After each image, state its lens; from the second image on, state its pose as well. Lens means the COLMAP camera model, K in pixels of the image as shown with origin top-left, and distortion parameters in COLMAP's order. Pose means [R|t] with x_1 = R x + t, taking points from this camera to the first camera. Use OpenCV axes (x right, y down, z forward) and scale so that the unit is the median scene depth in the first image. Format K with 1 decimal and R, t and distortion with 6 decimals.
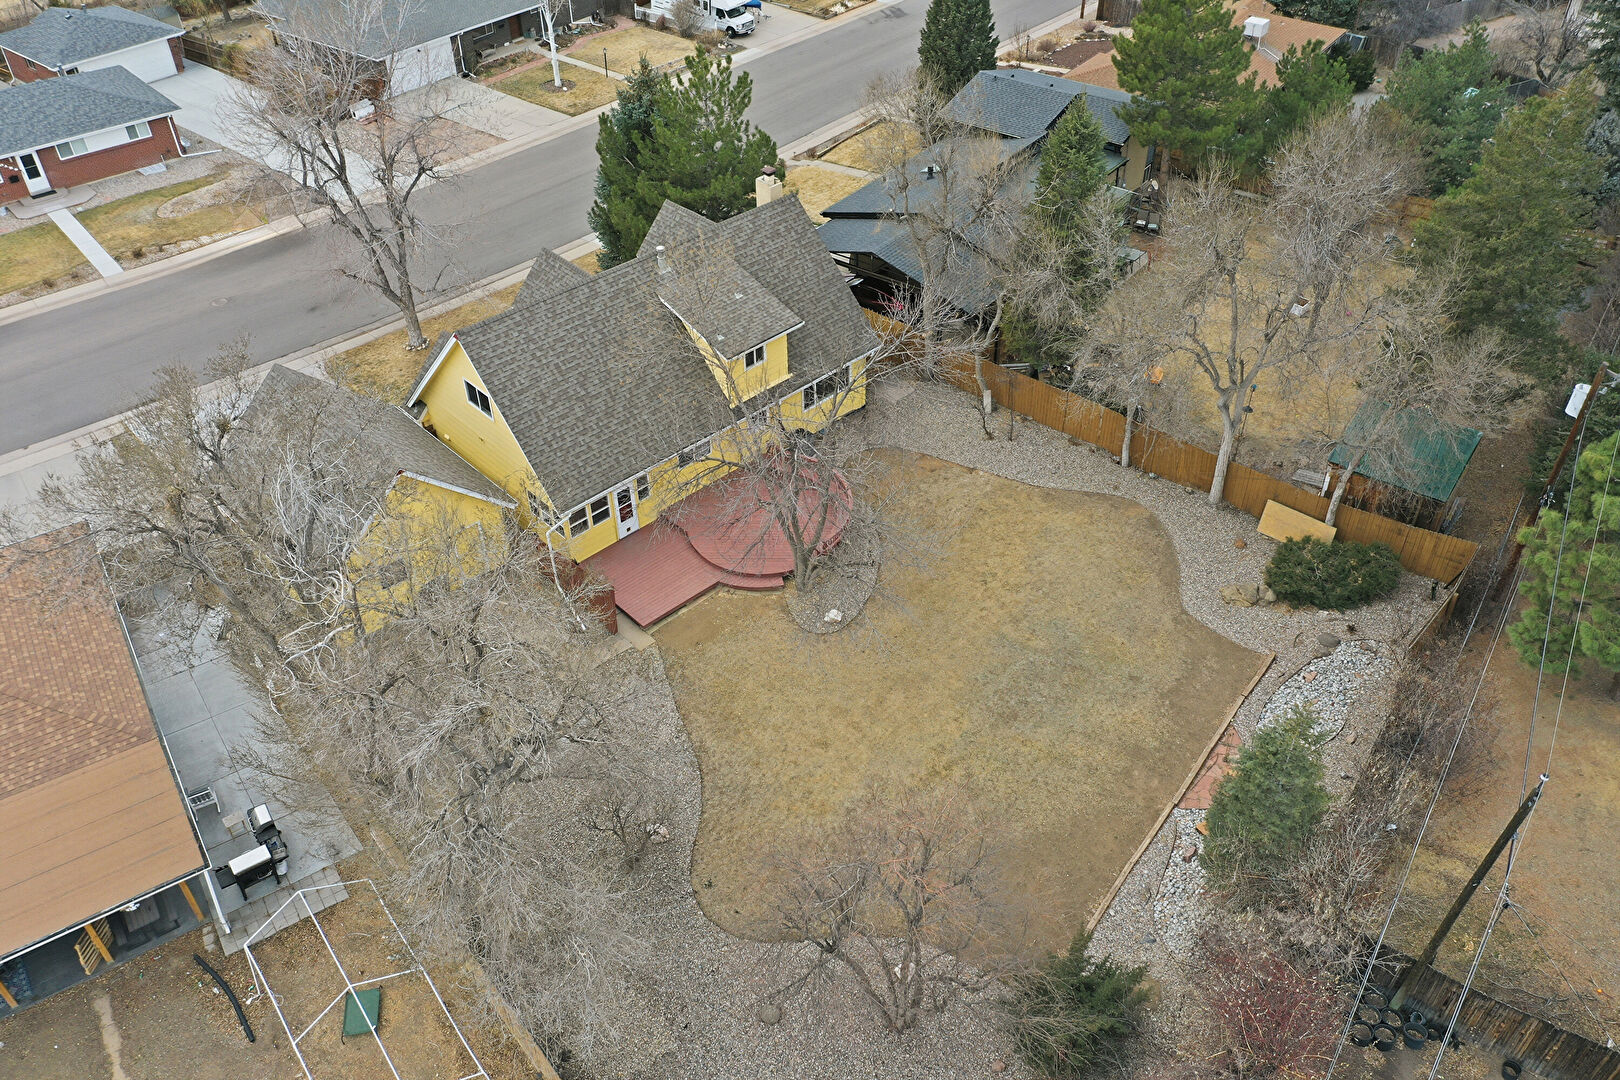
lens RADIAL K [[1258.2, 0, 812.9], [0, 1258.2, 544.9], [0, 0, 1]] dist [0.000058, -0.002029]
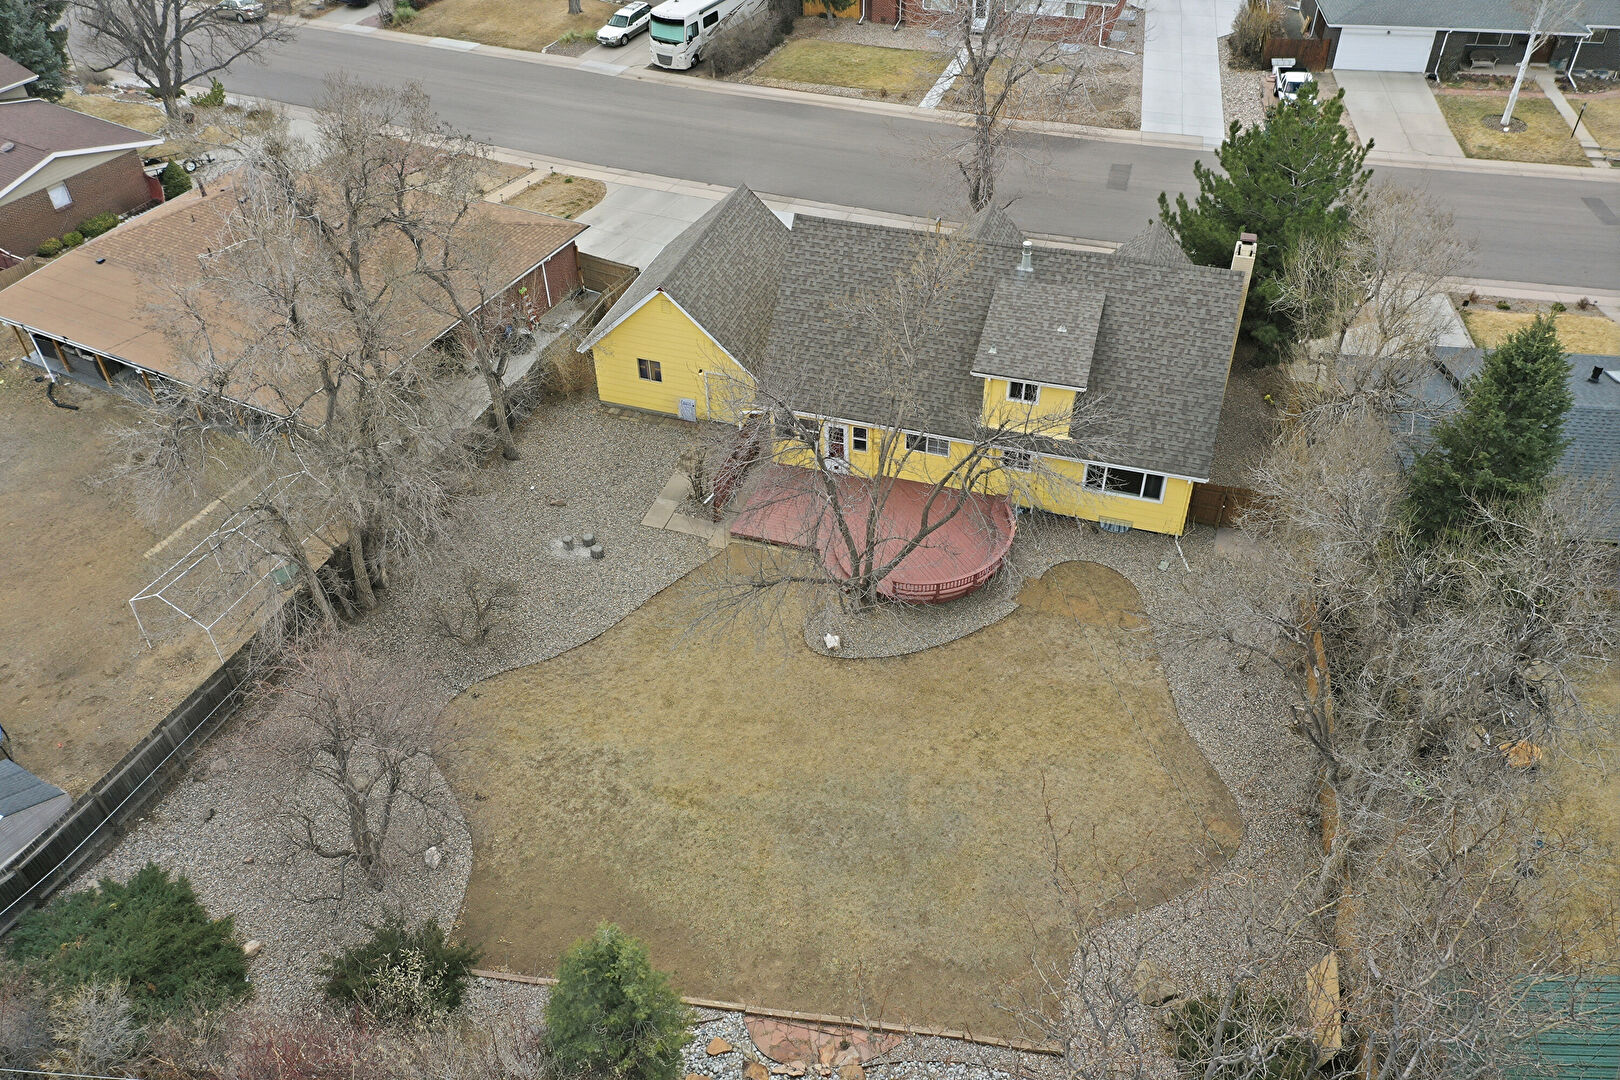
lens RADIAL K [[1258.2, 0, 812.9], [0, 1258.2, 544.9], [0, 0, 1]] dist [0.000058, -0.002029]
pose [[0.479628, 0.576925, -0.661146, 0.525595], [-0.549148, 0.785028, 0.286647, -0.232724], [0.684393, 0.225583, 0.693339, 0.290223]]
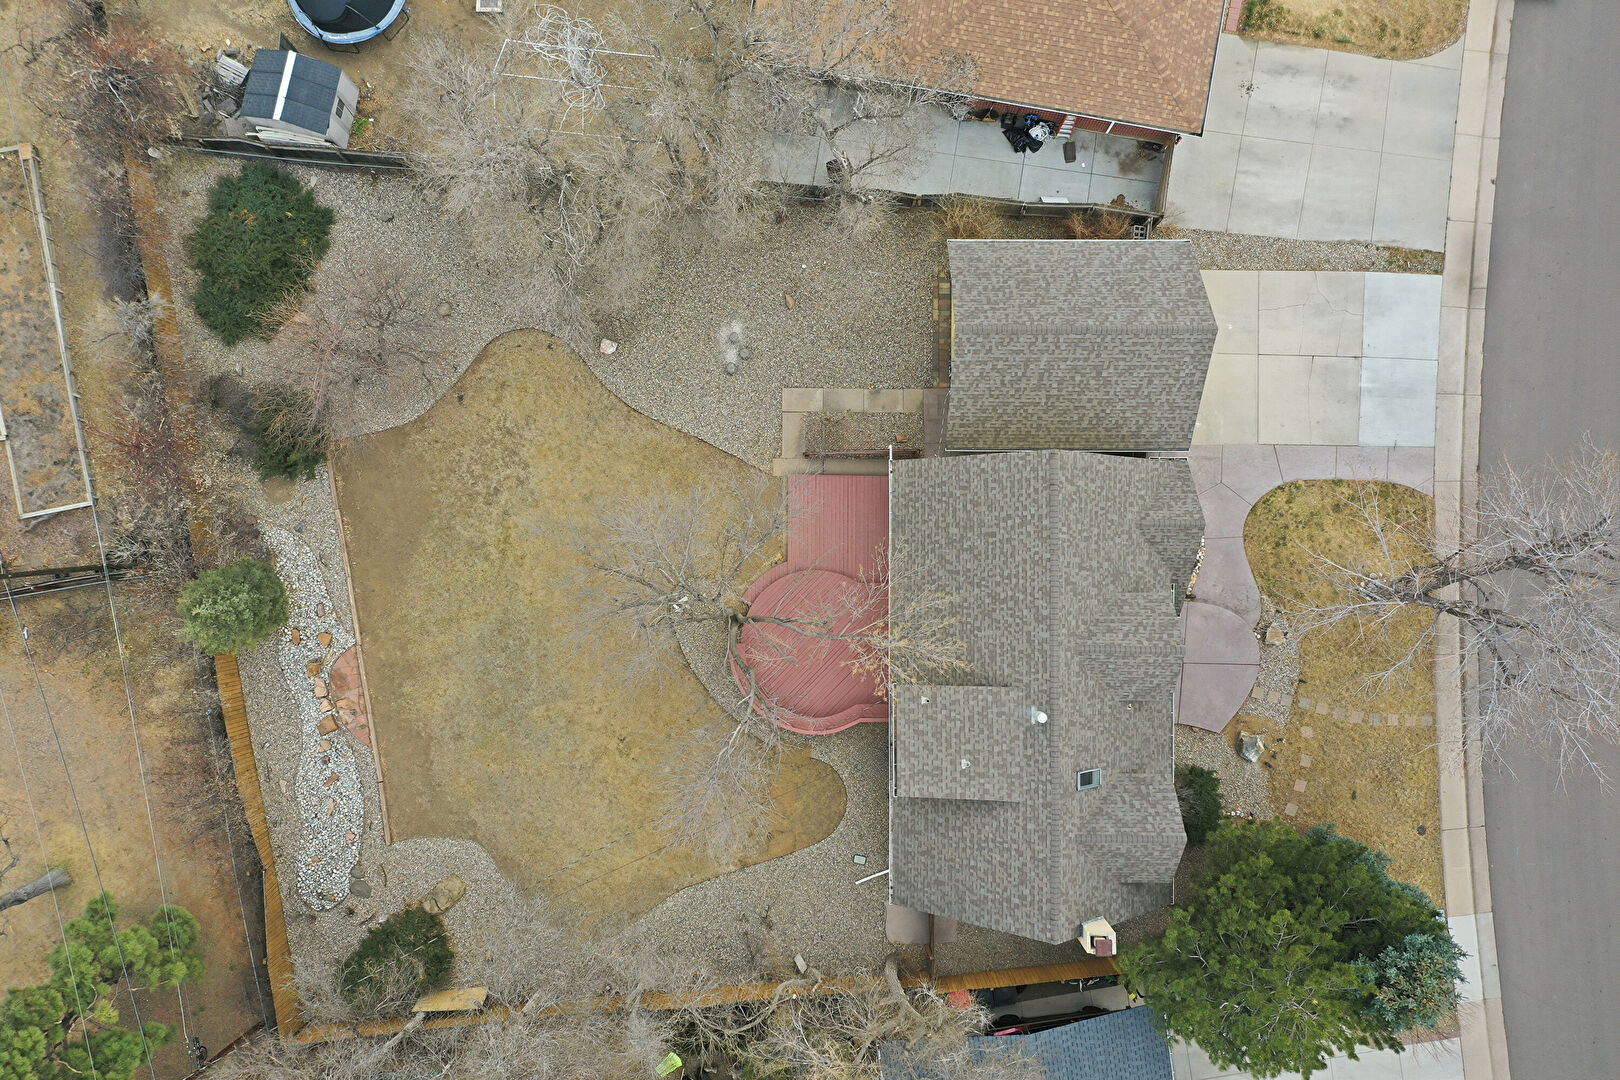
lens RADIAL K [[1258.2, 0, 812.9], [0, 1258.2, 544.9], [0, 0, 1]] dist [0.000058, -0.002029]
pose [[-0.692679, 0.721130, 0.012940, -0.105194], [-0.439600, -0.436344, 0.785083, -0.762959], [0.571793, 0.538122, 0.619255, 0.306102]]
